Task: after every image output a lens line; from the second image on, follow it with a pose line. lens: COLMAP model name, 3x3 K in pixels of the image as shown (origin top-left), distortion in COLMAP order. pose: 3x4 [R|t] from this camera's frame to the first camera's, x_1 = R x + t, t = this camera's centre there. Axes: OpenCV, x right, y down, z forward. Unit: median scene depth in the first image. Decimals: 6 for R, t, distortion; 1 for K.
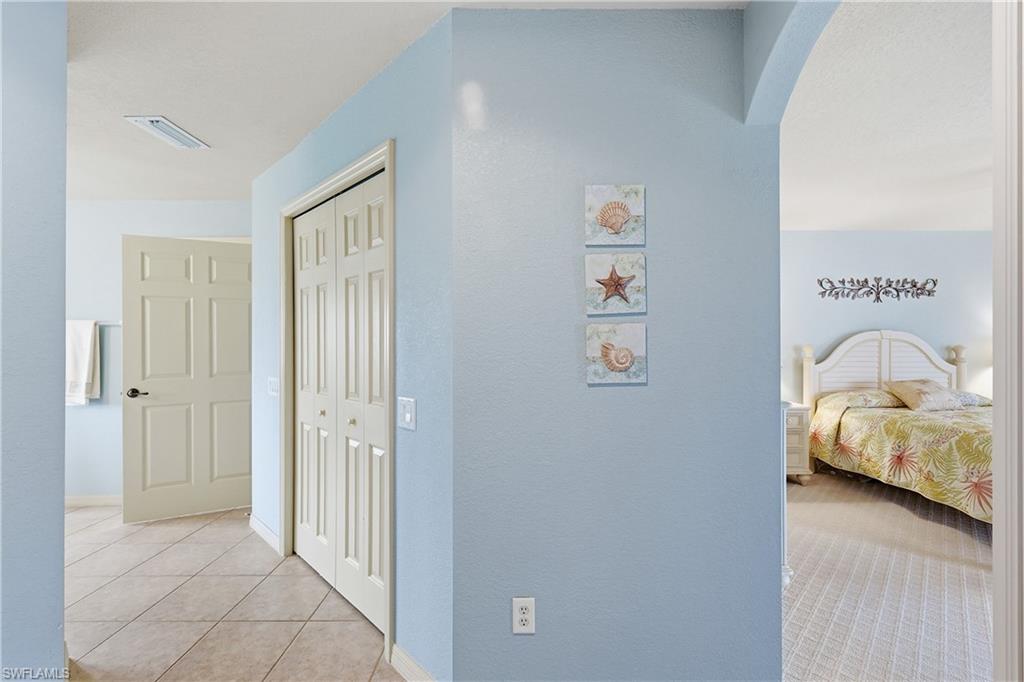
lens RADIAL K [[447.5, 0, 511.4], [0, 447.5, 339.7], [0, 0, 1]] dist [0.003187, 0.000034]
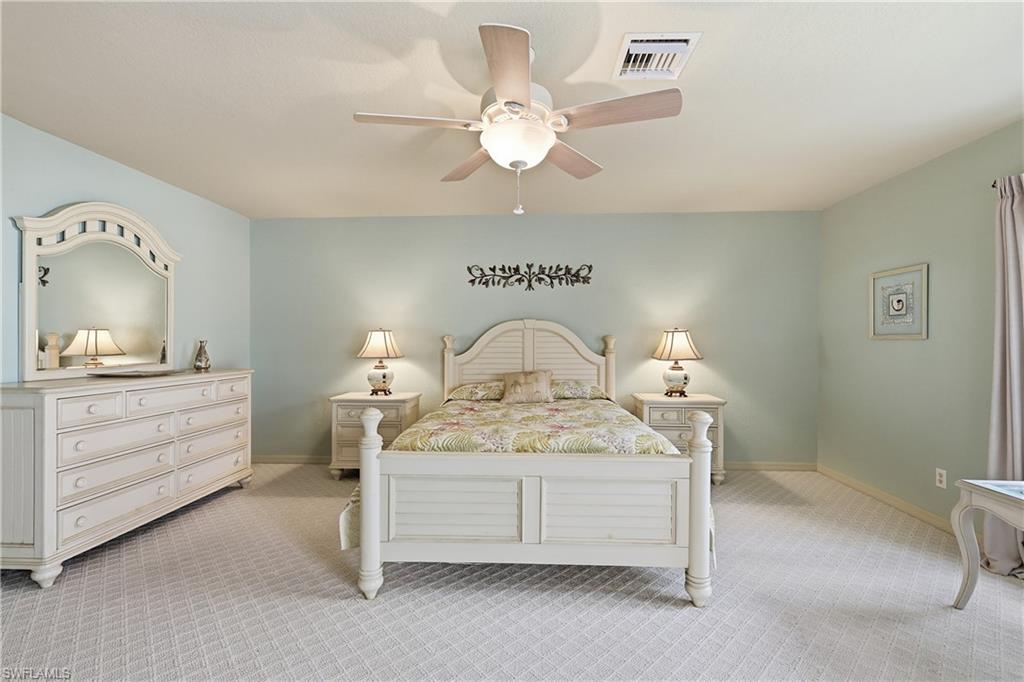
lens RADIAL K [[447.5, 0, 511.4], [0, 447.5, 339.7], [0, 0, 1]] dist [0.003187, 0.000034]
pose [[0.998379, -0.001476, -0.056890, 0.831619], [0.001869, 0.999975, 0.006861, 0.014826], [0.056879, -0.006956, 0.998357, 0.051099]]
